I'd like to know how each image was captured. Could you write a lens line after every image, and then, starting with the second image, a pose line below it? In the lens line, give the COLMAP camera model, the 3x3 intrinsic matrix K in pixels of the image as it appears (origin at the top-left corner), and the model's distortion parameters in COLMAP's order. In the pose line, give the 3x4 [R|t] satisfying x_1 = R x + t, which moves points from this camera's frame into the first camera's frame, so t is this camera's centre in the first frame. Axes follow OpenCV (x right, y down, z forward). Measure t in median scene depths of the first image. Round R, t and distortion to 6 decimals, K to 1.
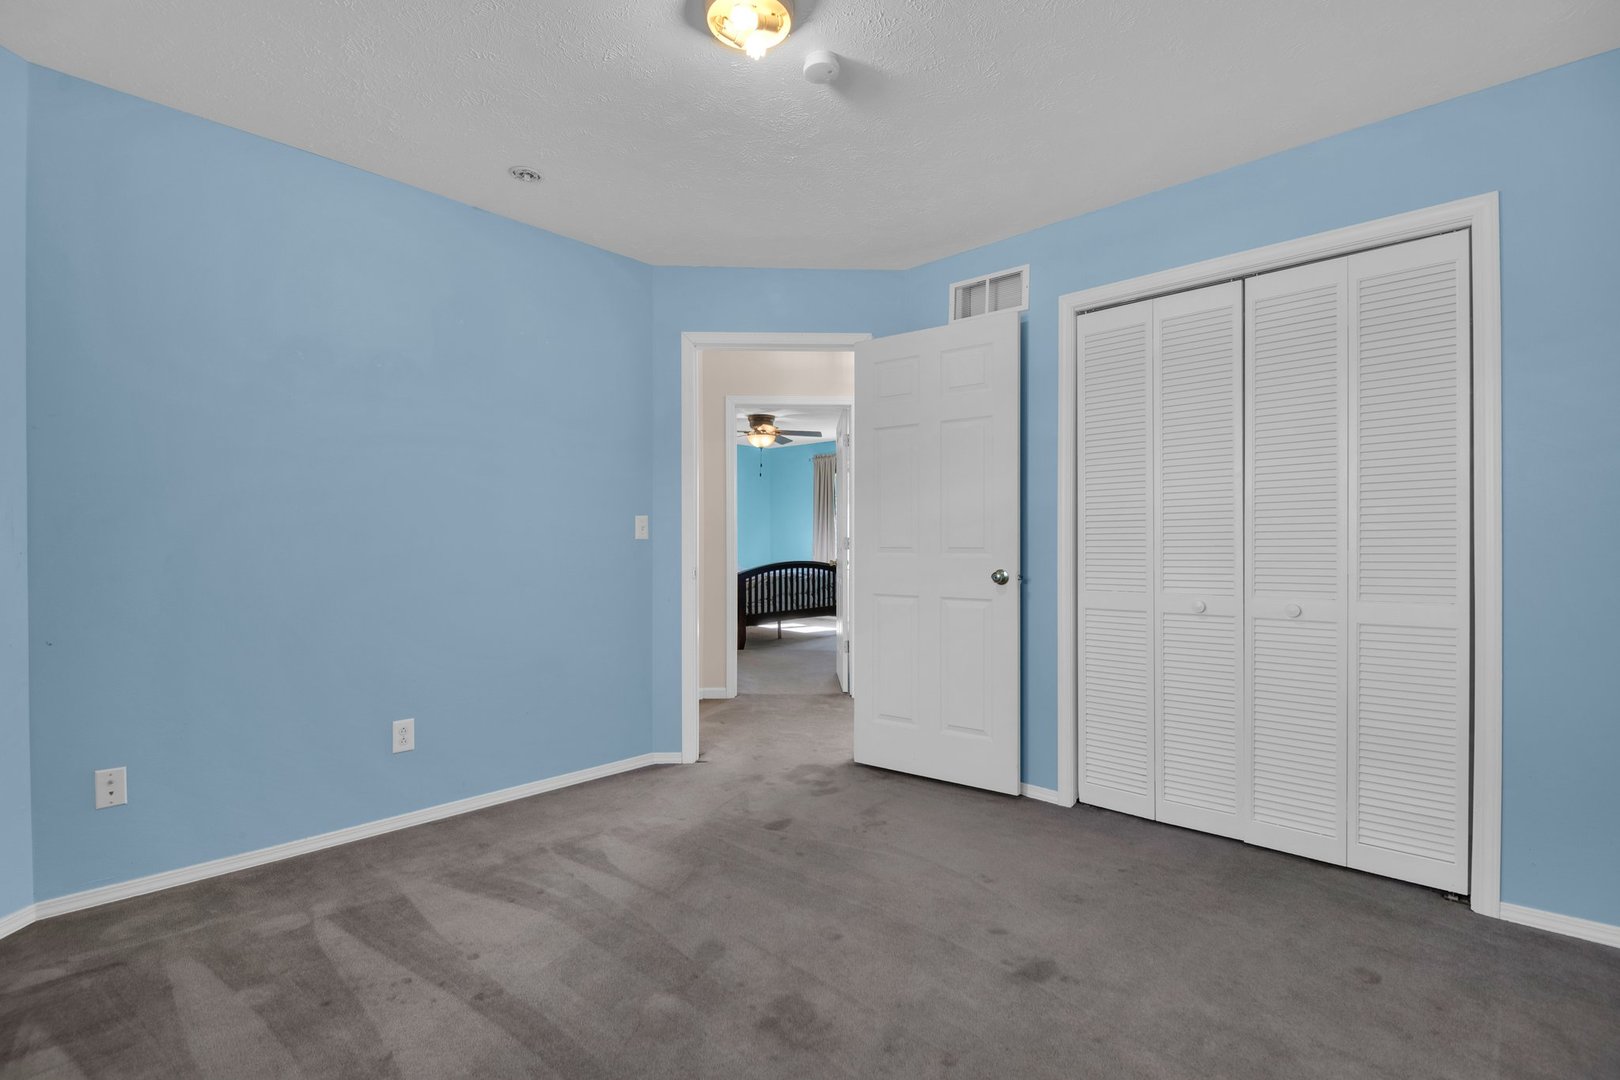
lens RADIAL K [[732.0, 0, 811.5], [0, 732.0, 543.1], [0, 0, 1]] dist [-0.004817, -0.006461]
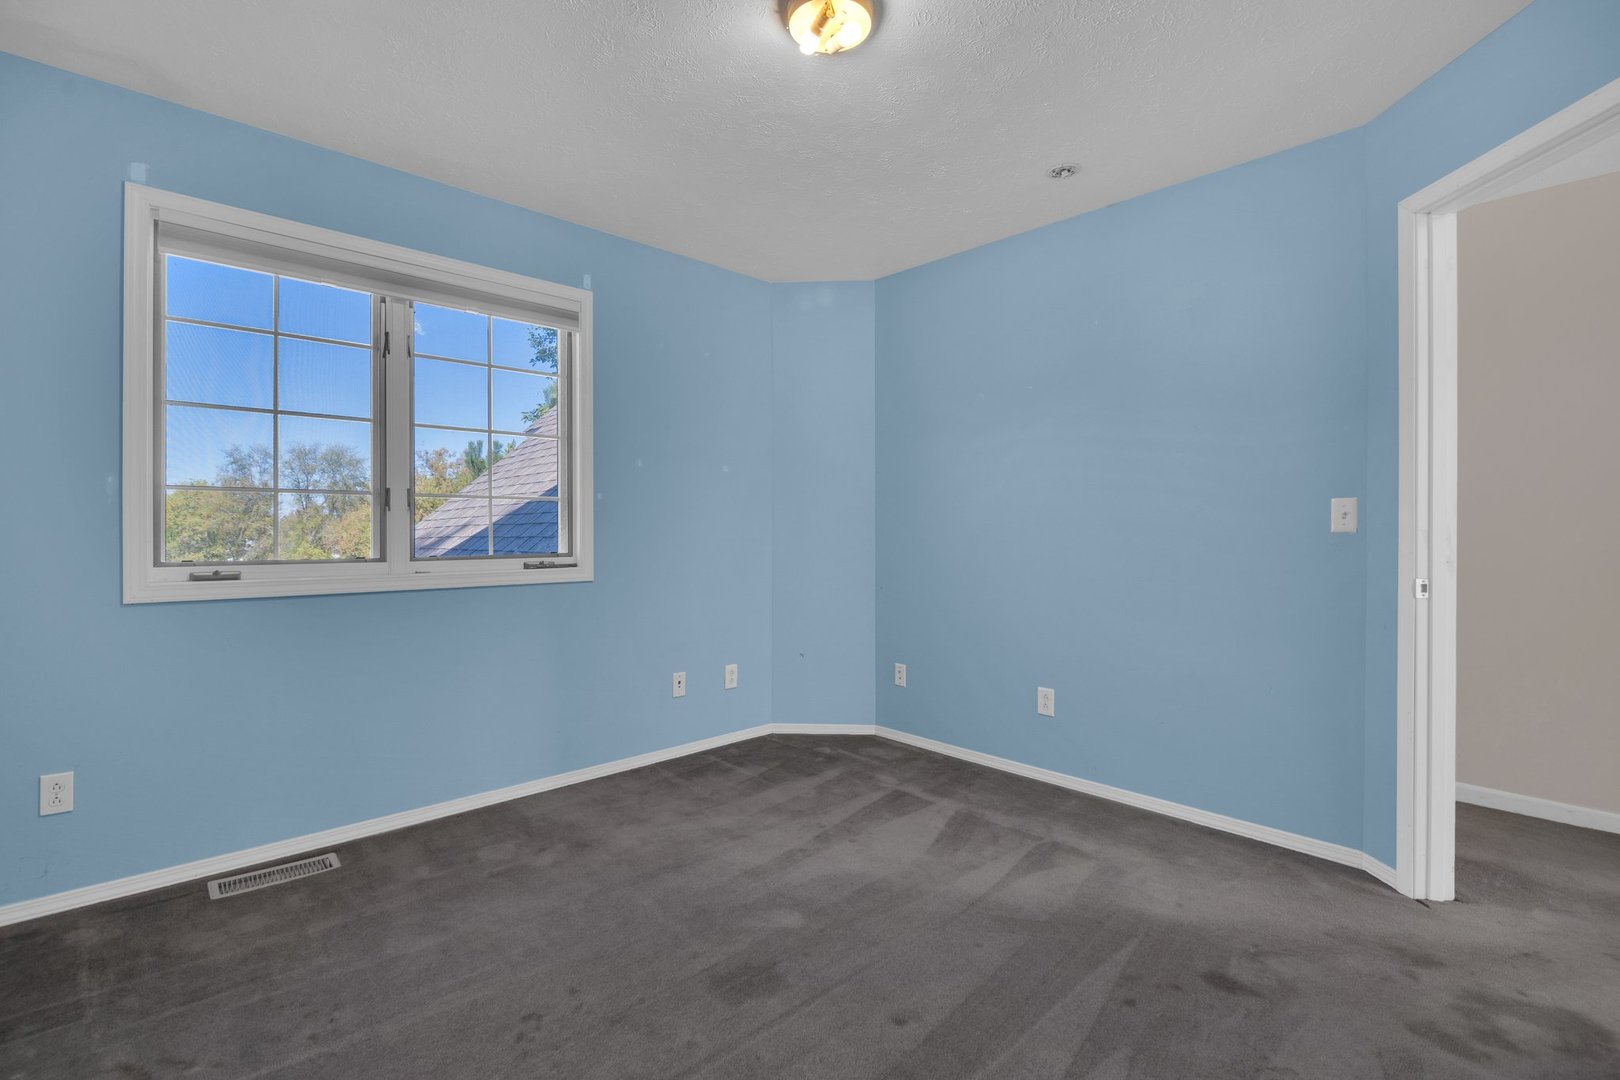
lens RADIAL K [[732.0, 0, 815.0], [0, 732.0, 540.7], [0, 0, 1]] dist [-0.004817, -0.006461]
pose [[-0.052675, 0.008485, -0.998576, 0.485989], [-0.014565, 0.999851, 0.009264, 0.003866], [0.998505, 0.015033, -0.052544, 0.553403]]
